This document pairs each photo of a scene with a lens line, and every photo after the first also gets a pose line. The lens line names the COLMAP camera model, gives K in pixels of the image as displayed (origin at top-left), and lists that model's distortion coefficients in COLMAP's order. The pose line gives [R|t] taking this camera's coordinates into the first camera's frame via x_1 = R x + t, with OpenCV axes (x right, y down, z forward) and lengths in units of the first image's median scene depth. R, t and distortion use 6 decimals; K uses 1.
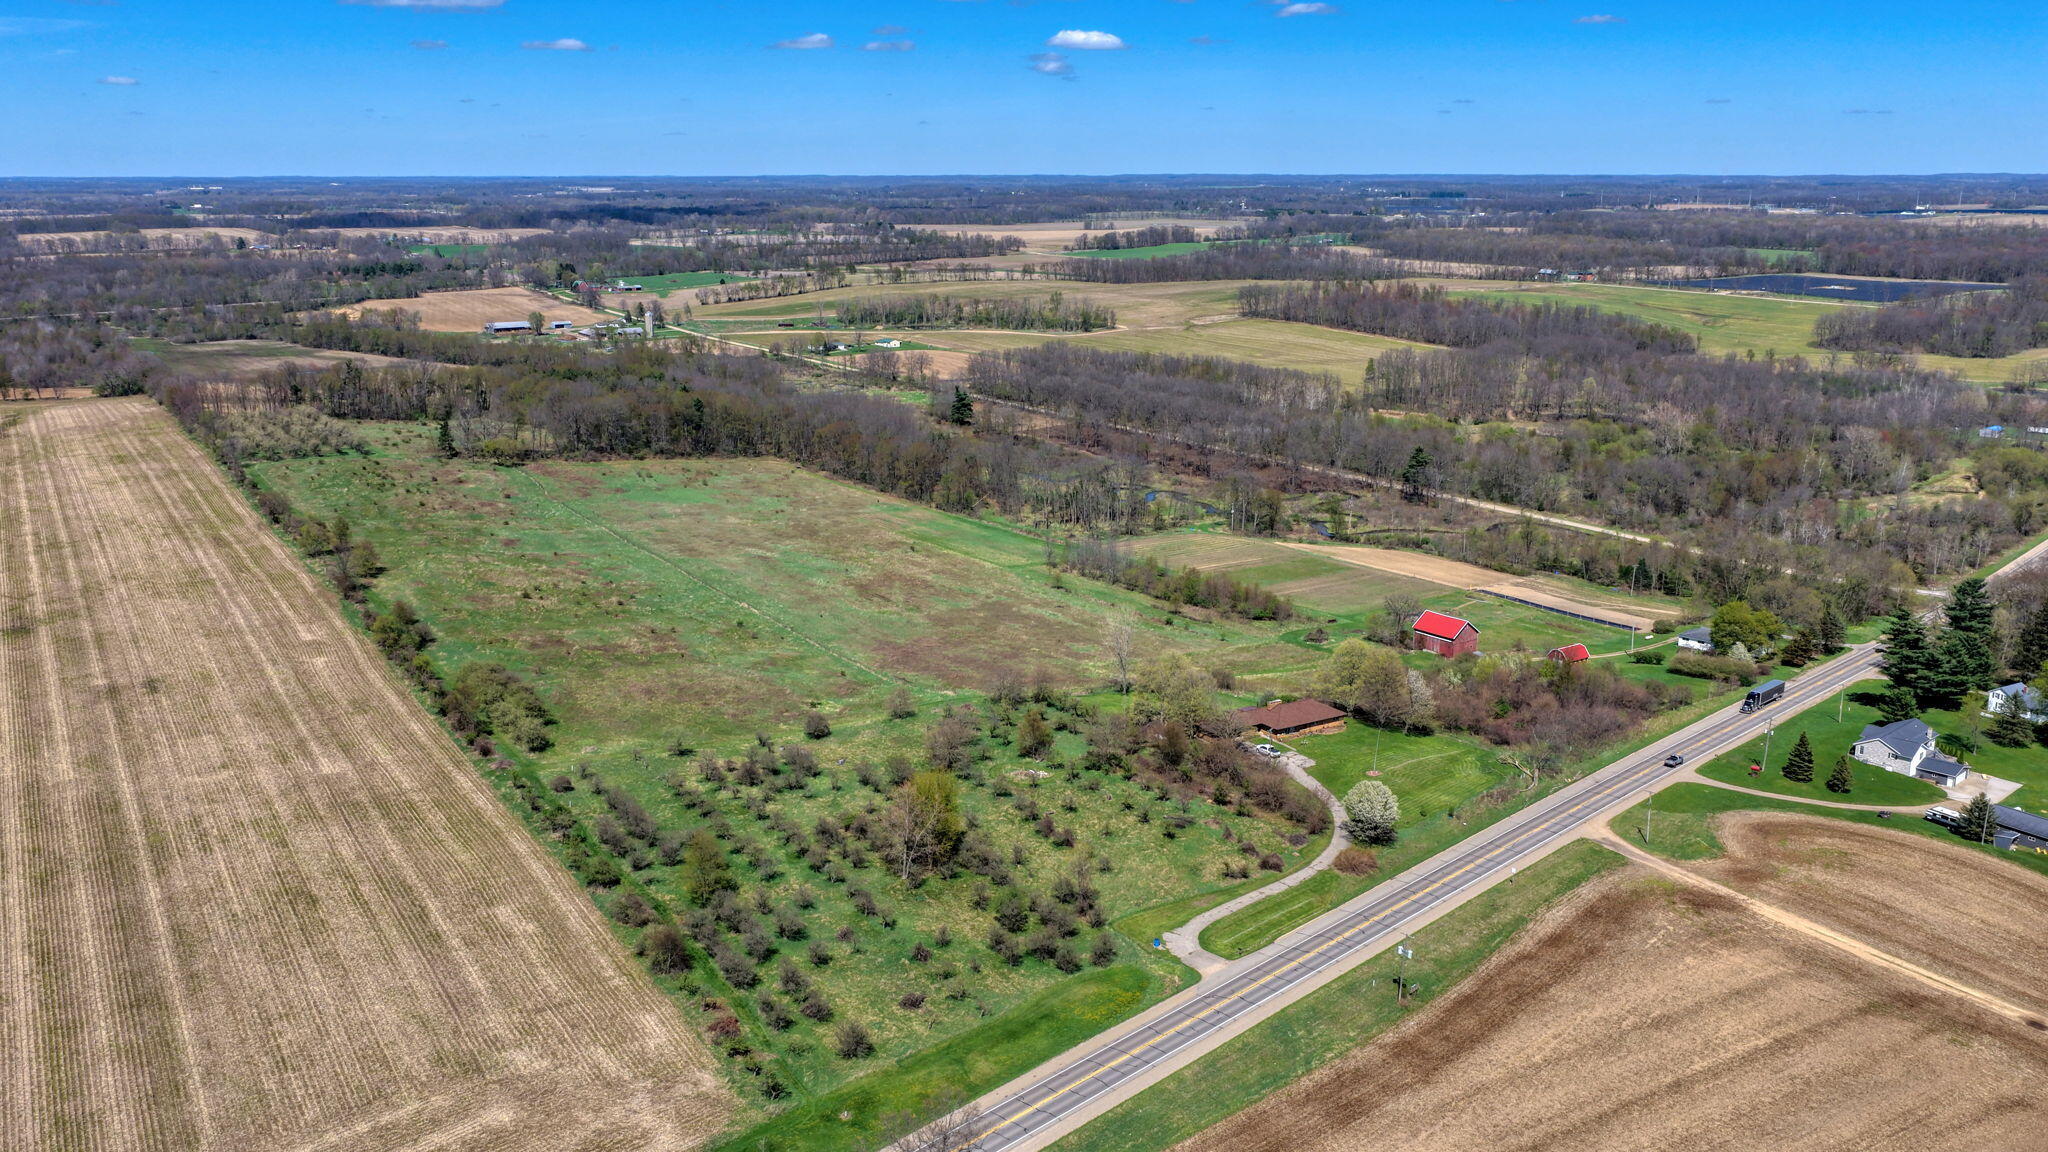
lens RADIAL K [[1673.7, 0, 1016.2], [0, 1673.7, 572.1], [0, 0, 1]] dist [-0.003117, 0.000014]
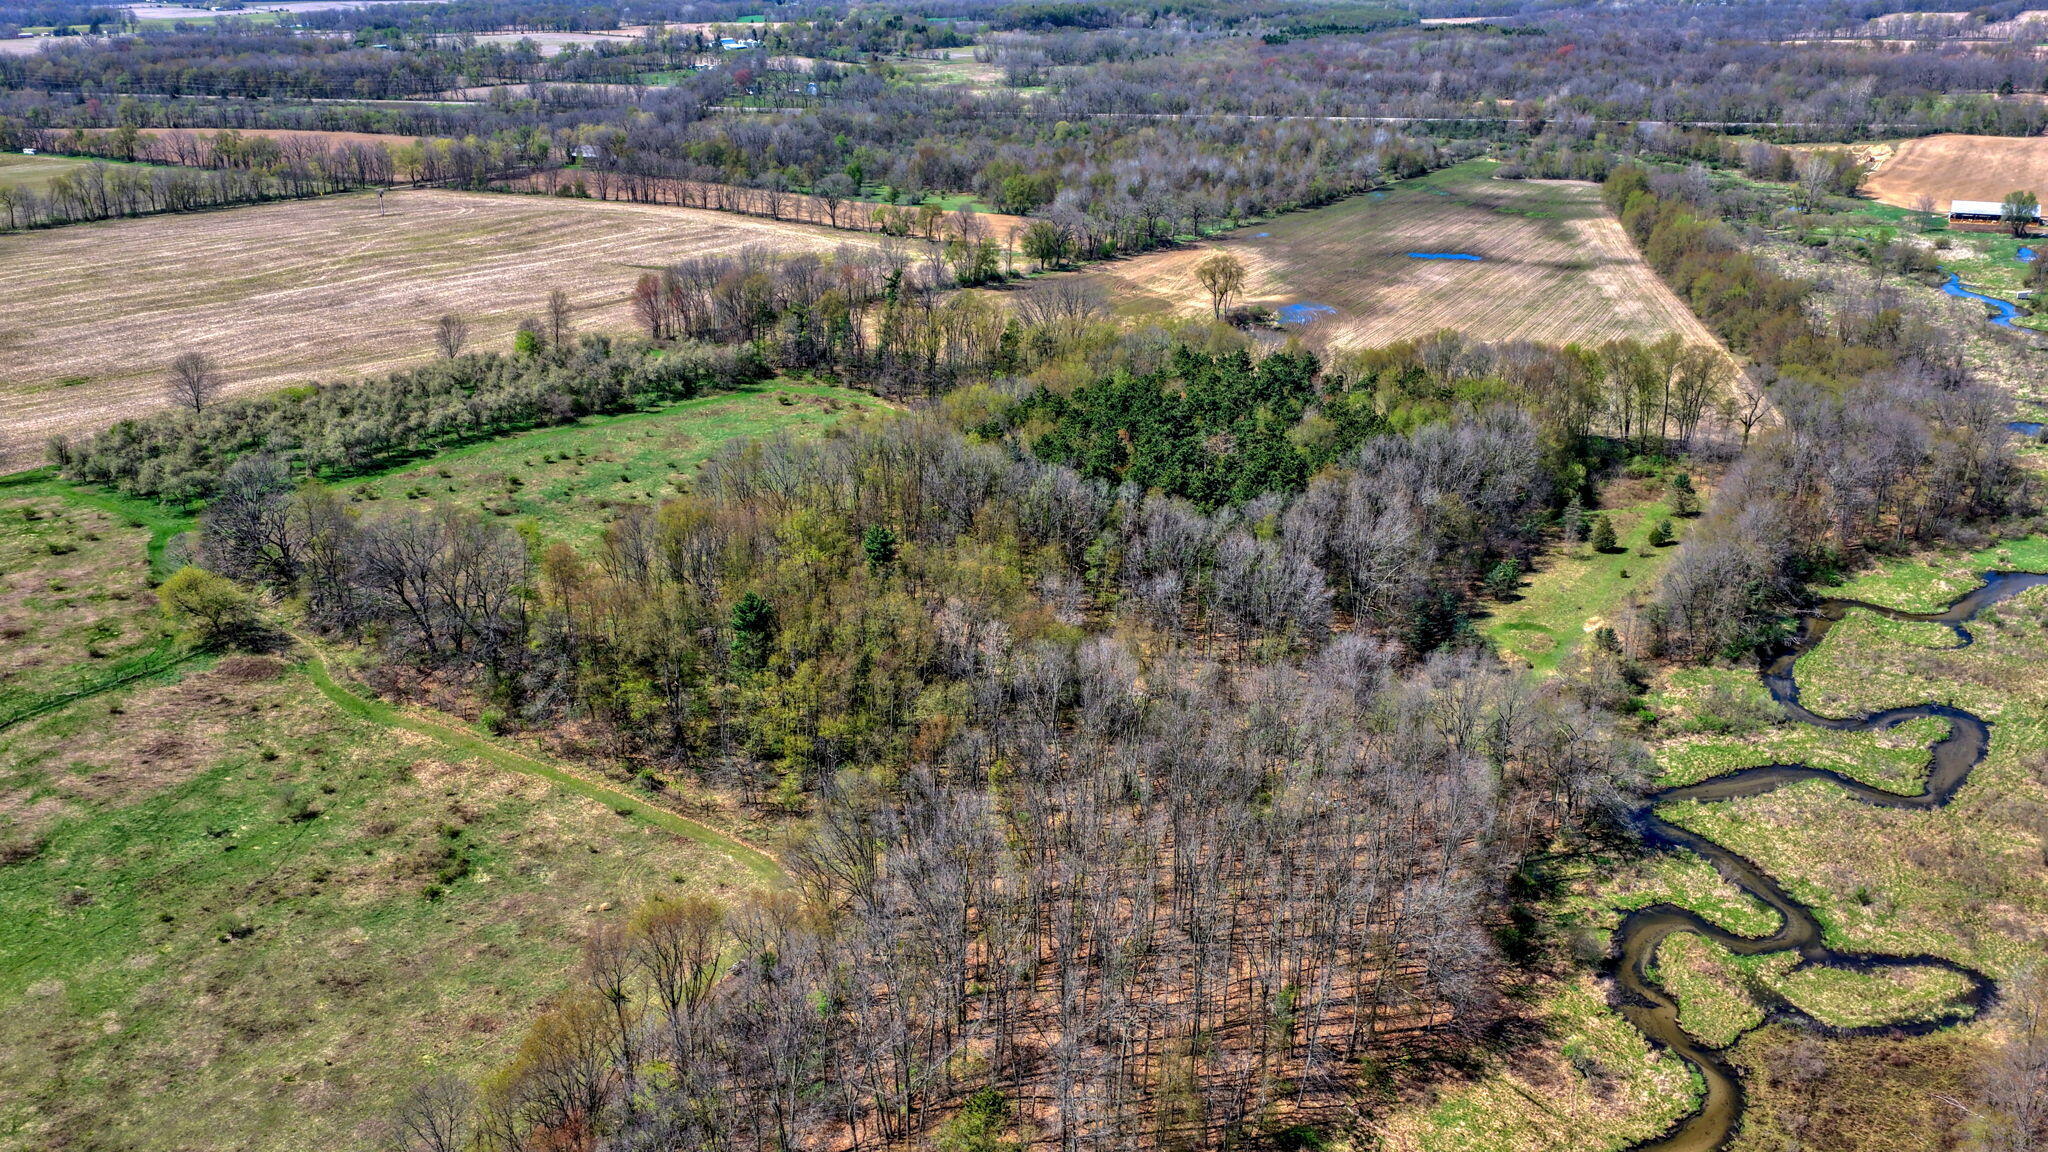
lens RADIAL K [[1697.0, 0, 1029.3], [0, 1697.0, 571.6], [0, 0, 1]] dist [-0.014864, 0.042952]
pose [[0.445376, 0.309979, -0.839972, 0.111341], [-0.207068, 0.948383, 0.240193, -0.222982], [0.871070, 0.066955, 0.486573, 1.021925]]
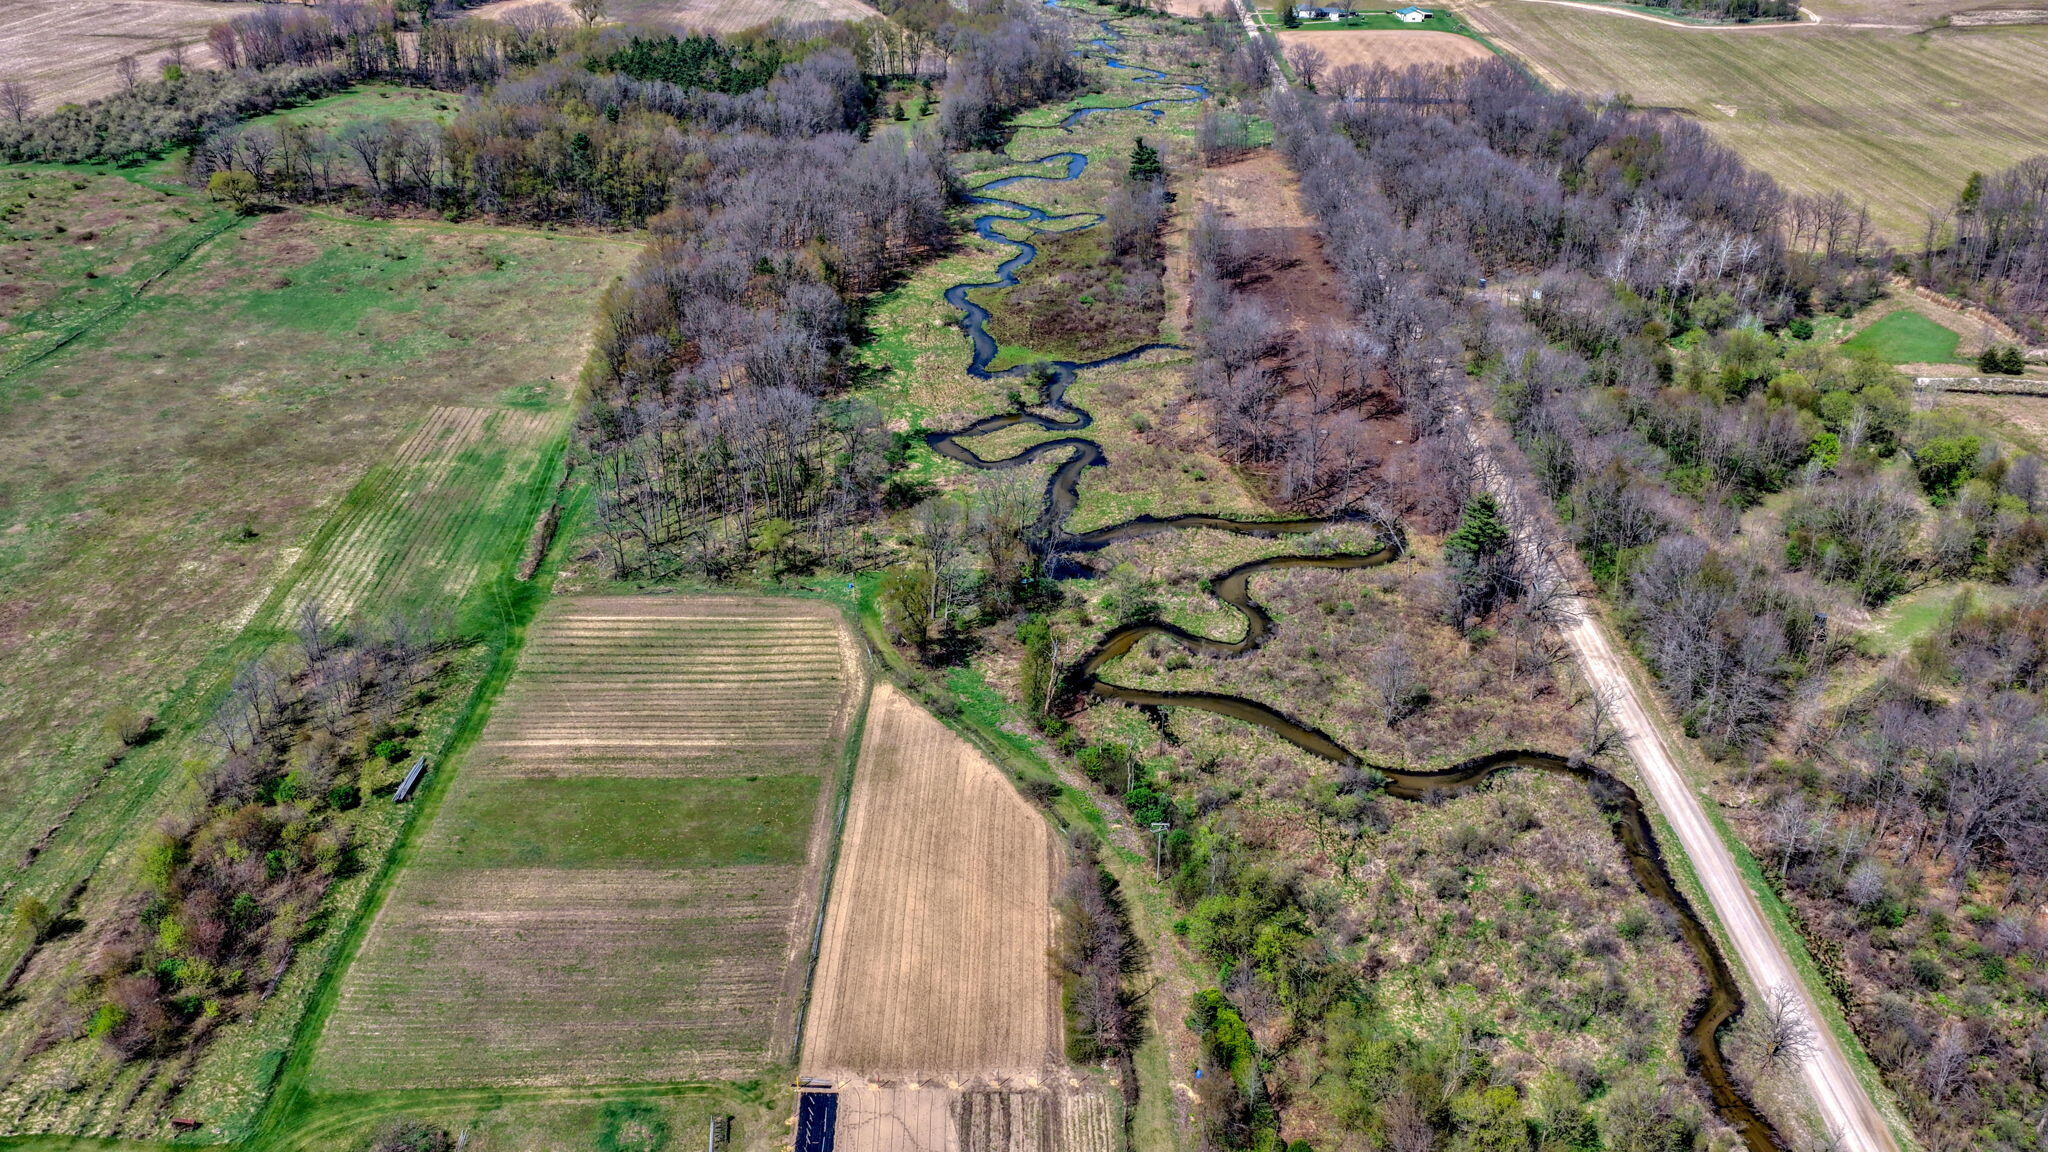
lens RADIAL K [[1697.0, 0, 1029.3], [0, 1697.0, 571.6], [0, 0, 1]] dist [-0.014864, 0.042952]
pose [[0.833436, 0.259418, -0.487940, 0.375179], [-0.139447, 0.953119, 0.268550, -0.164215], [0.534732, -0.155778, 0.830539, 0.590244]]
